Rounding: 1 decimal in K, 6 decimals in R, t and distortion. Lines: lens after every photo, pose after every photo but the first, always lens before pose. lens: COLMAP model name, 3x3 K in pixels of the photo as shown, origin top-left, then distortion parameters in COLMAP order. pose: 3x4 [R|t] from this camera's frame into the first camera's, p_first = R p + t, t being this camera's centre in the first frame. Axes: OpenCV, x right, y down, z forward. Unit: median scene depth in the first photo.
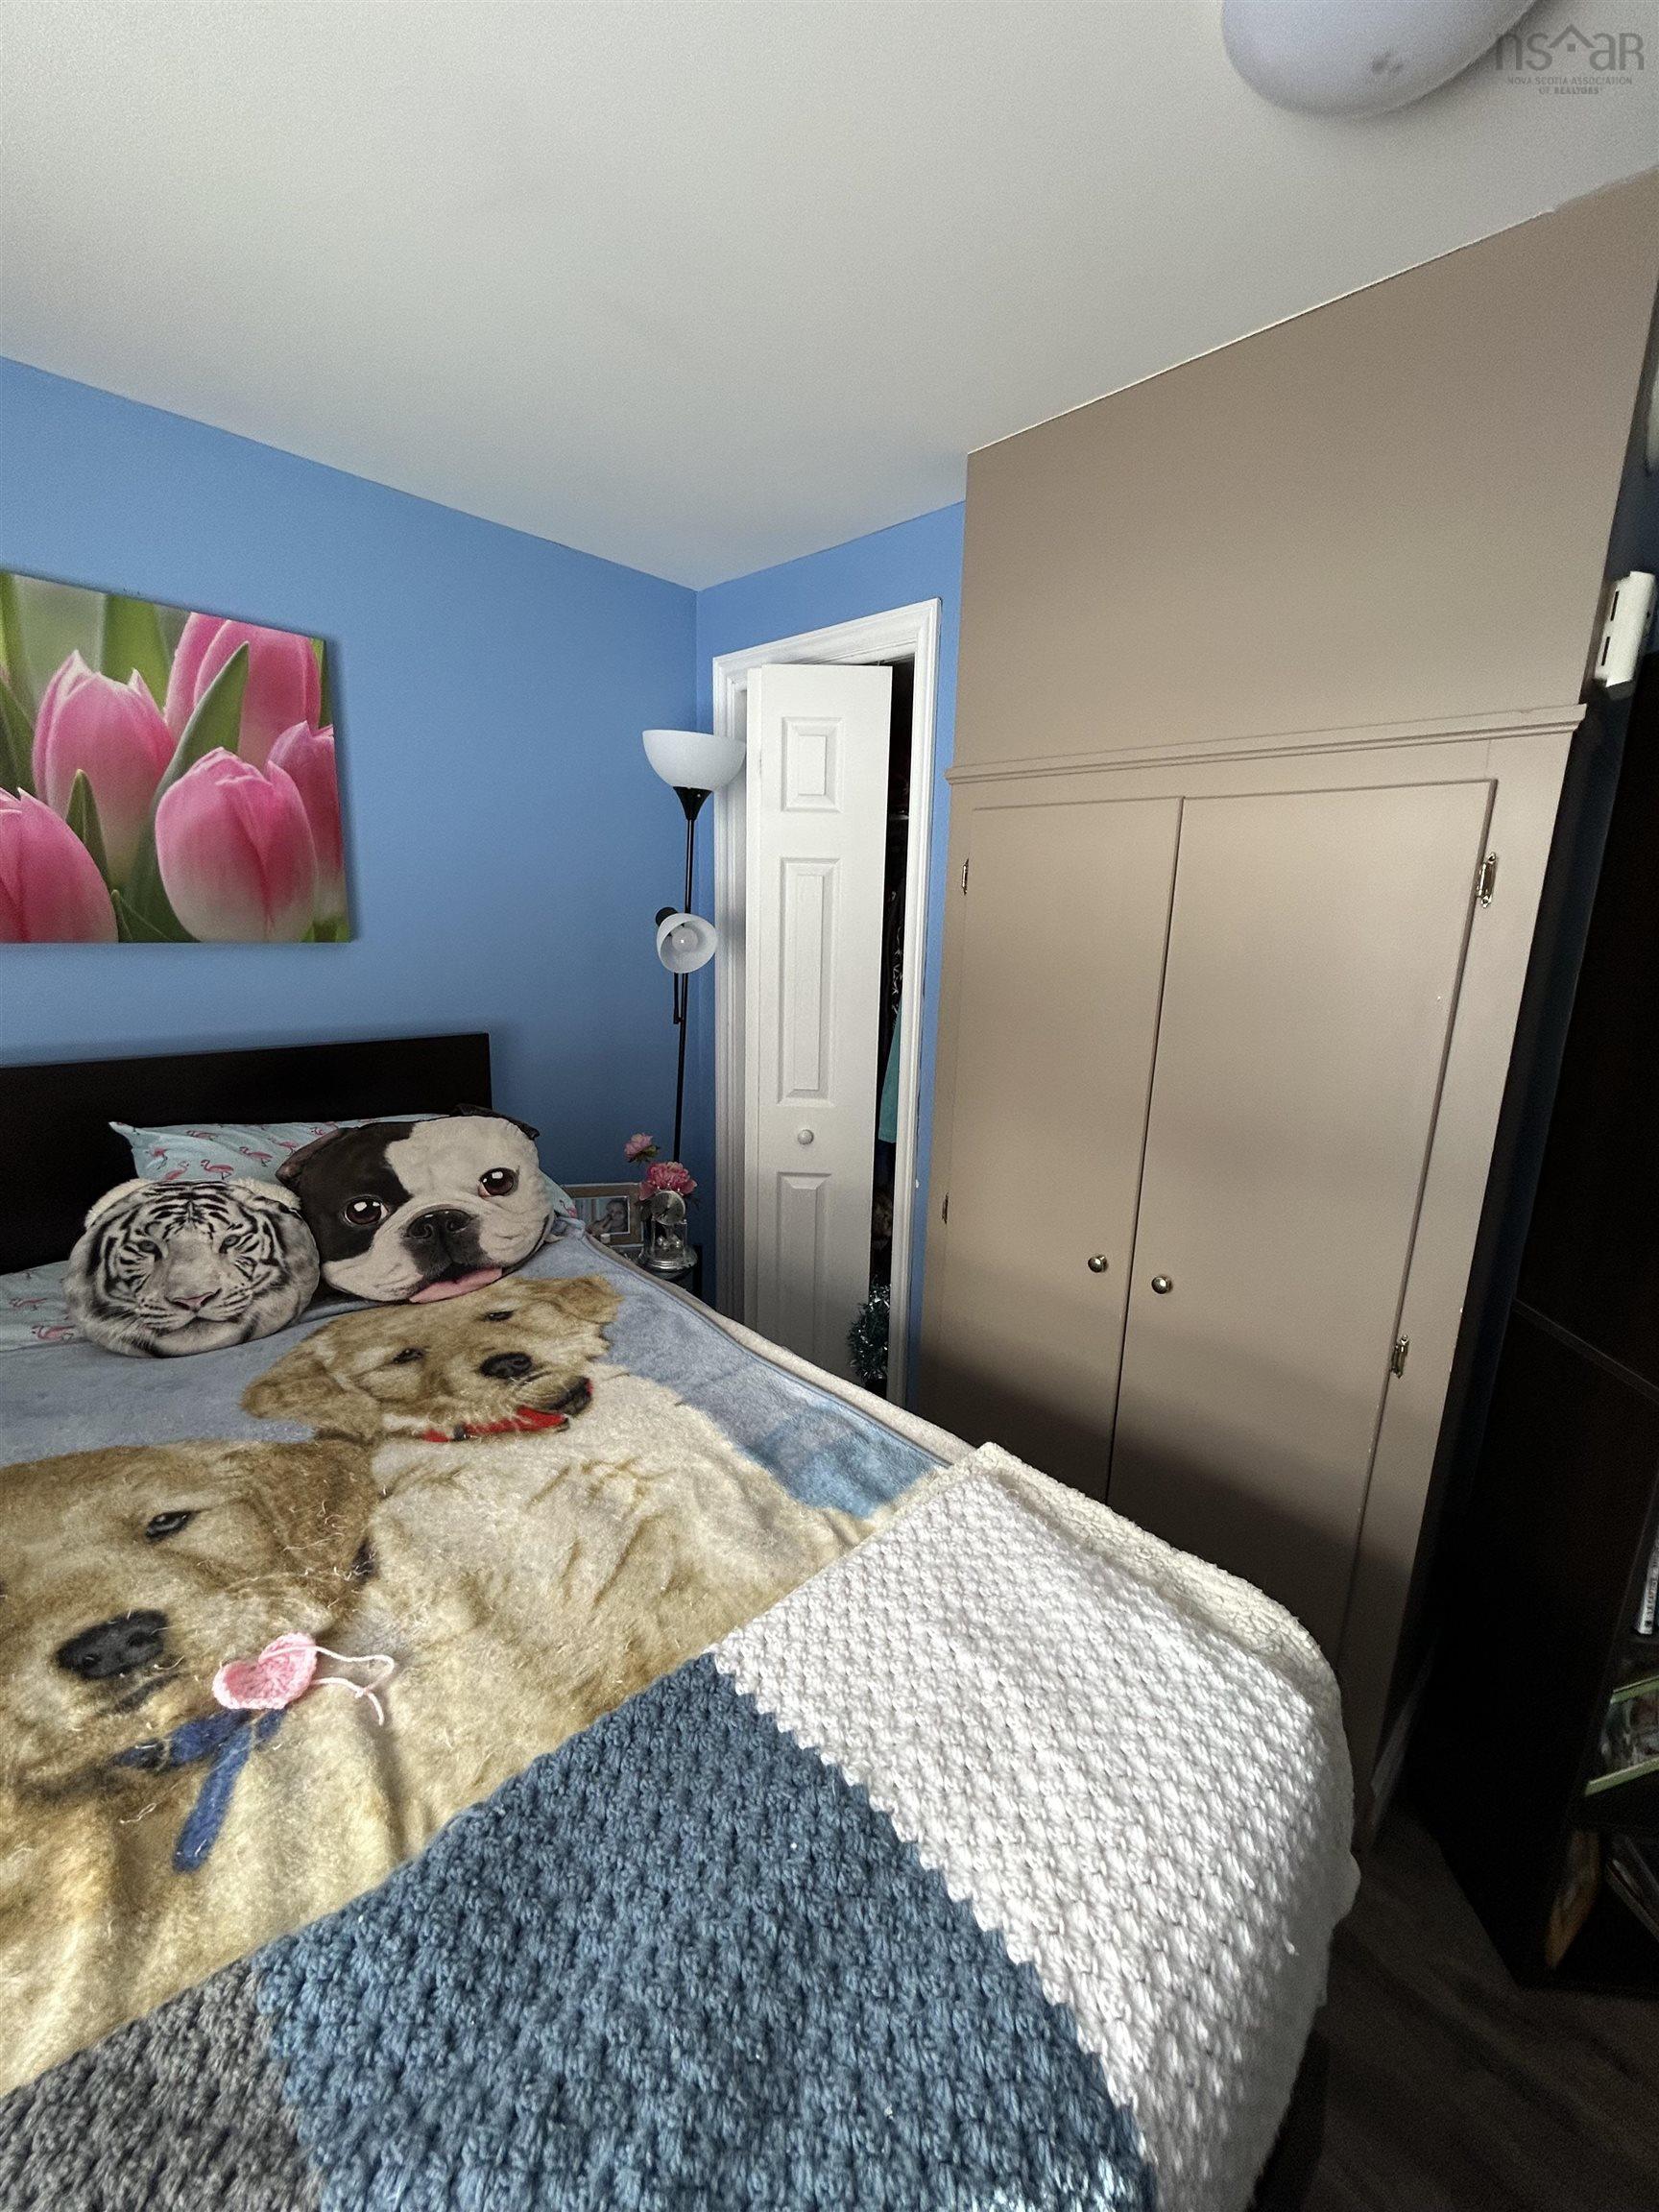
lens RADIAL K [[882.7, 0, 829.3], [0, 882.7, 1103.9], [0, 0, 1]] dist [-0.000789, -0.000042]
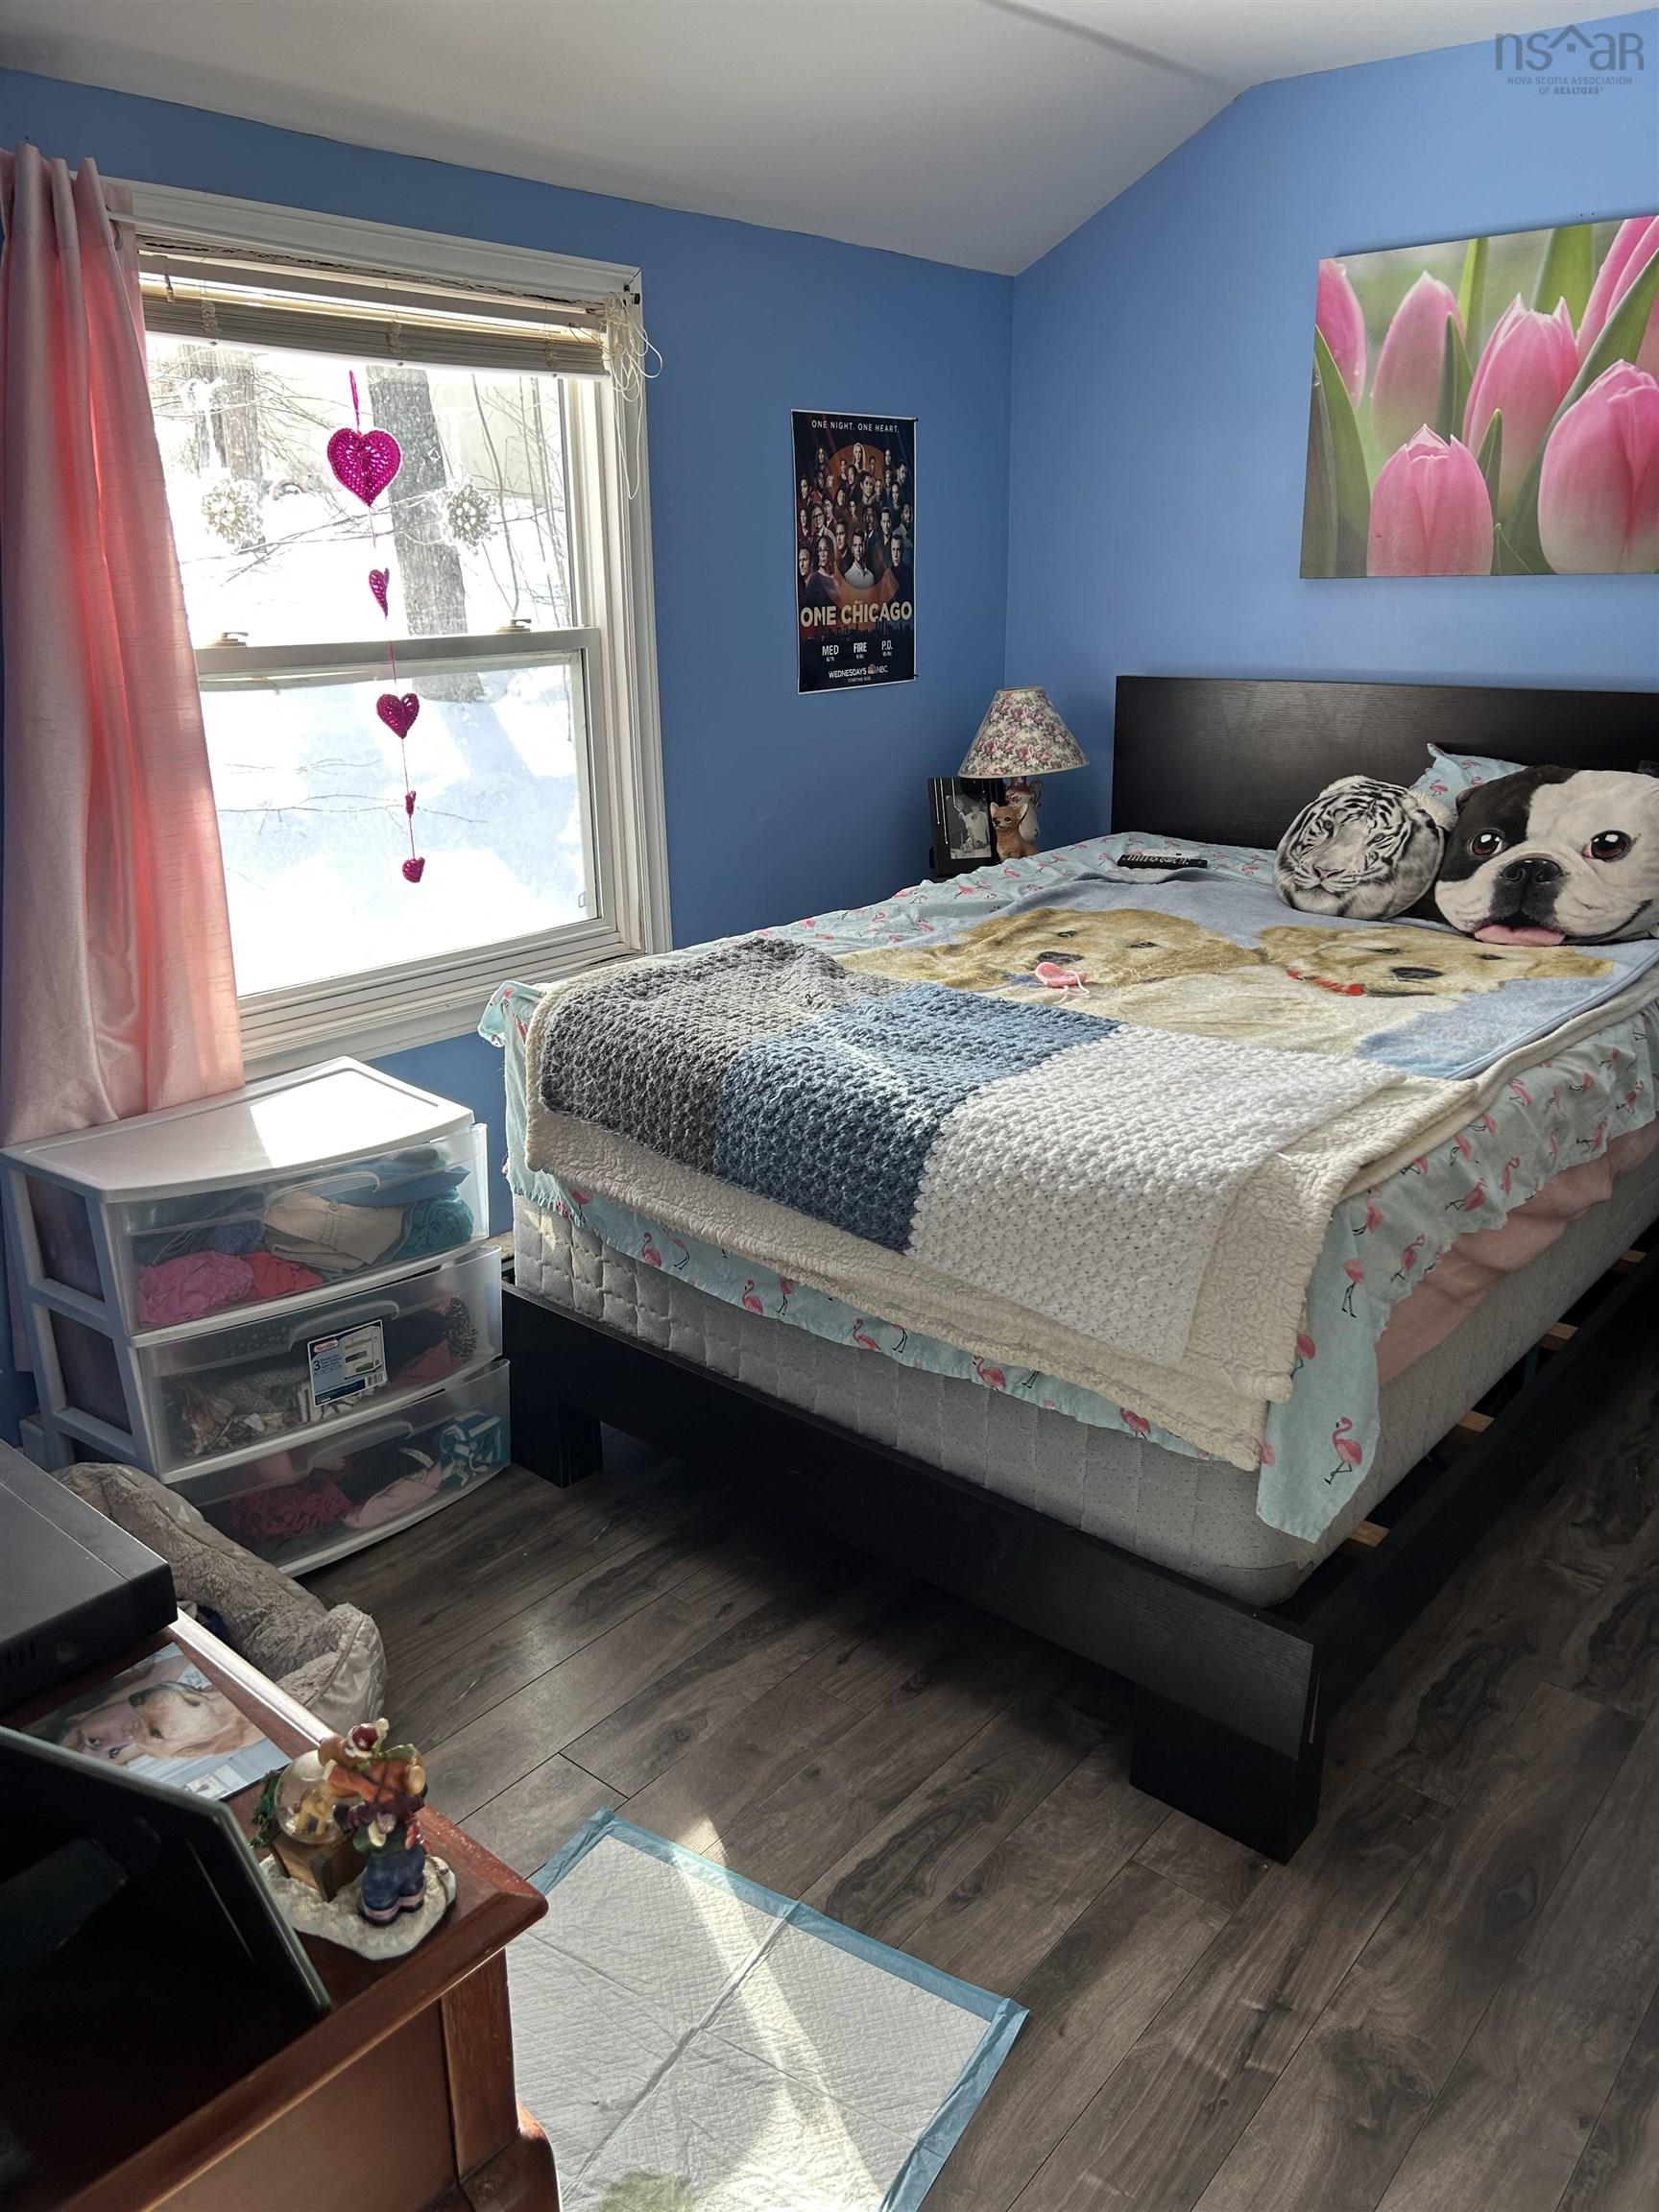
lens RADIAL K [[1657.1, 0, 829.3], [0, 1657.1, 1105.1], [0, 0, 1]] dist [-0.003536, -0.001617]
pose [[0.092142, 0.281747, -0.955054, 1.280380], [-0.185527, 0.947197, 0.261529, 0.049499], [0.978310, 0.153090, 0.139548, 0.054418]]
